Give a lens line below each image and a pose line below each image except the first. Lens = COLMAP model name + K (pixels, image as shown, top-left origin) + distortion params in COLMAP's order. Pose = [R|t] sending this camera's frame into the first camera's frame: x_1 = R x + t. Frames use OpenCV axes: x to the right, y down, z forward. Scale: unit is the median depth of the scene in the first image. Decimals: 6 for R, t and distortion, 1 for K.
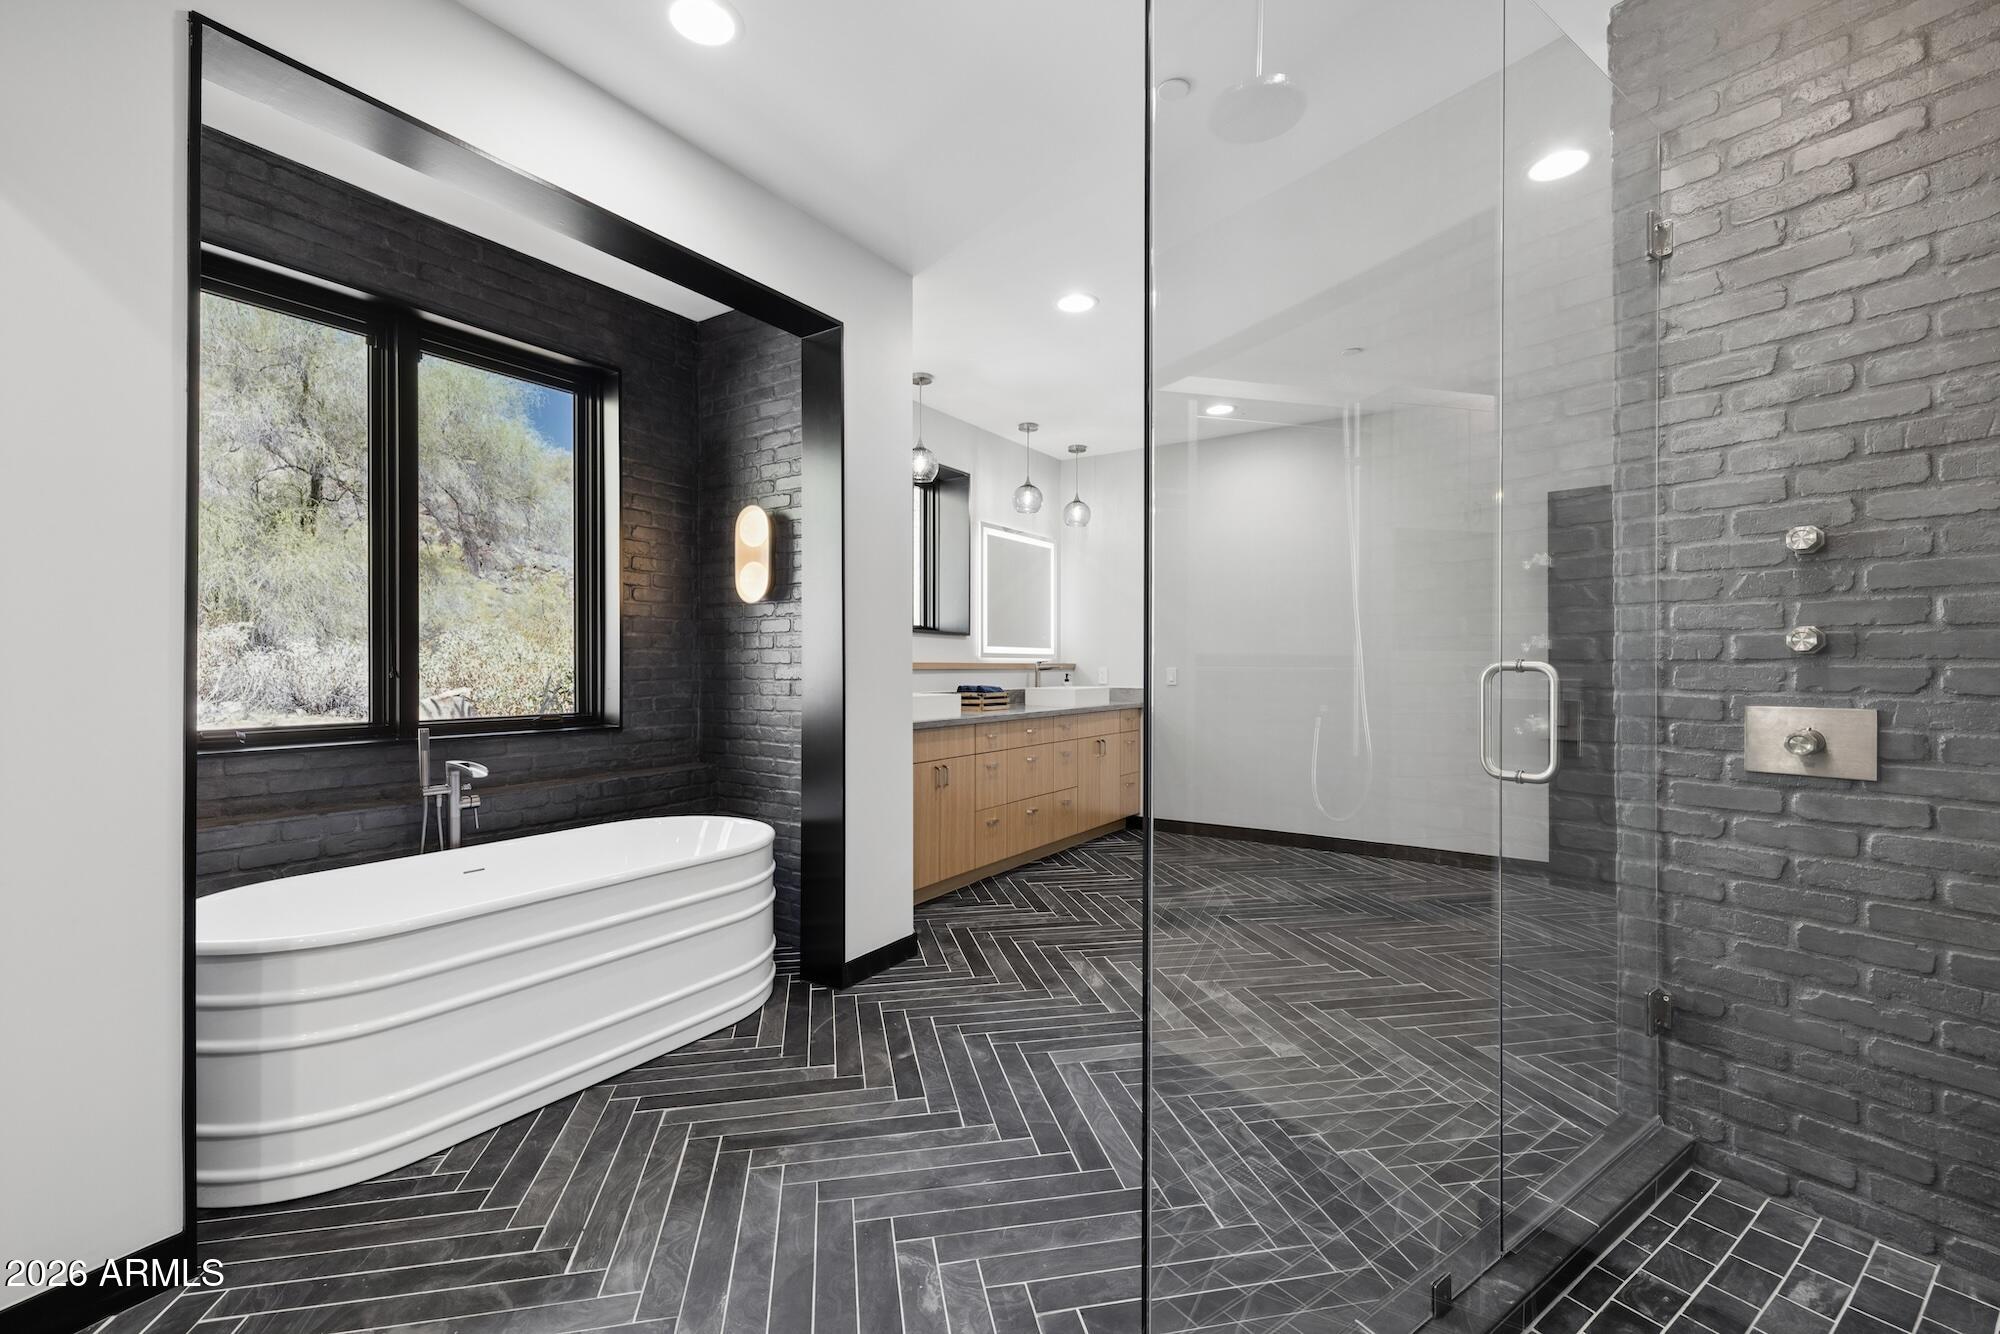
lens RADIAL K [[841.3, 0, 987.8], [0, 841.3, 666.7], [0, 0, 1]] dist [-0.001804, -0.000091]
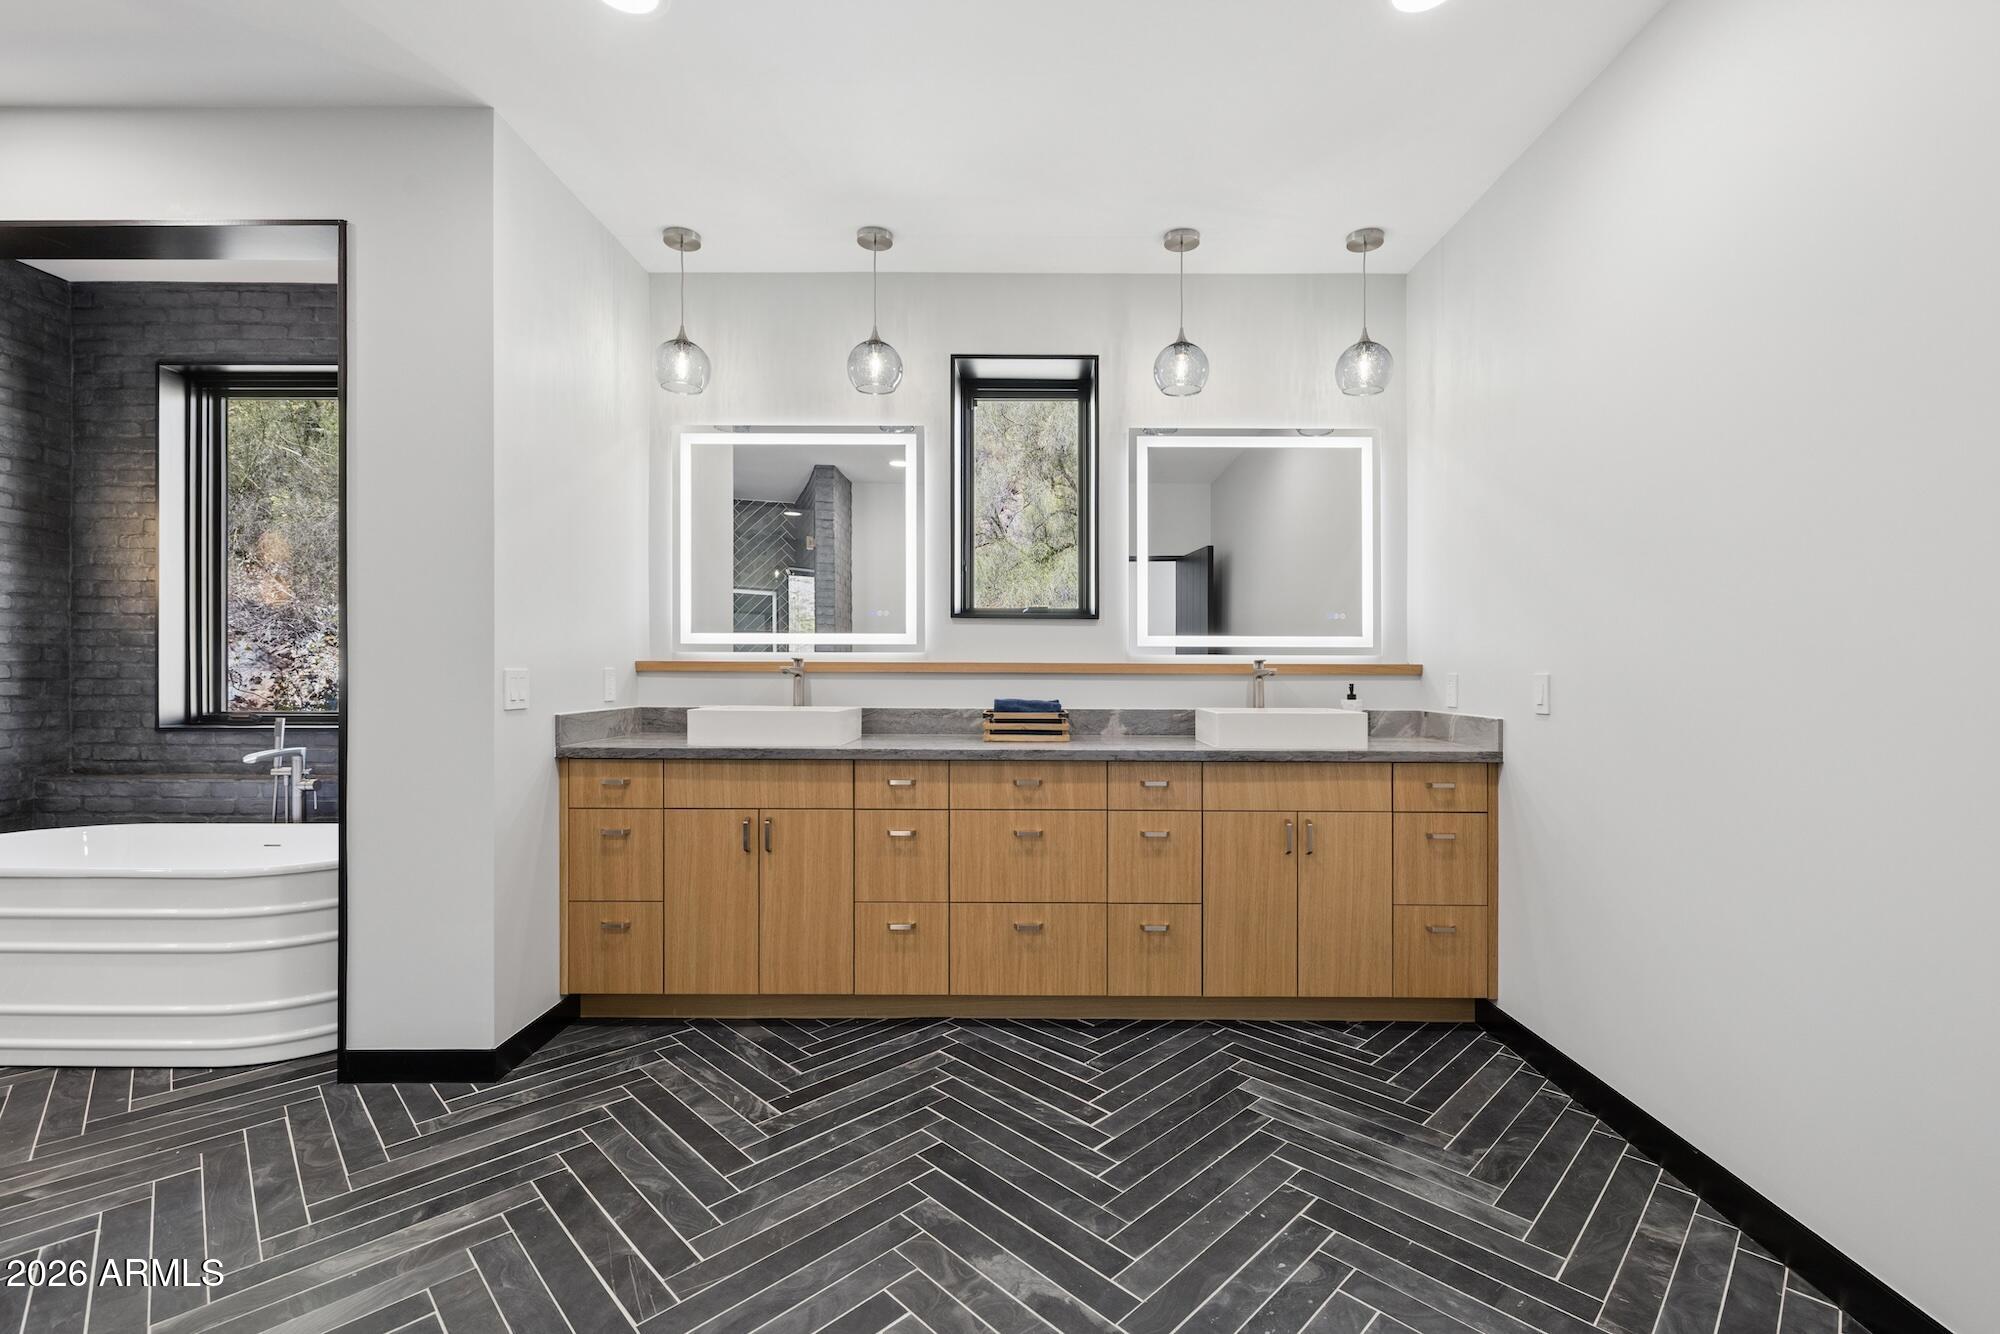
lens RADIAL K [[841.3, 0, 1001.8], [0, 841.3, 671.7], [0, 0, 1]] dist [-0.001804, -0.000091]
pose [[0.555476, -0.003752, -0.831524, 0.634649], [-0.003861, 0.999967, -0.007092, 0.008638], [0.831523, 0.007150, 0.555444, 0.844123]]
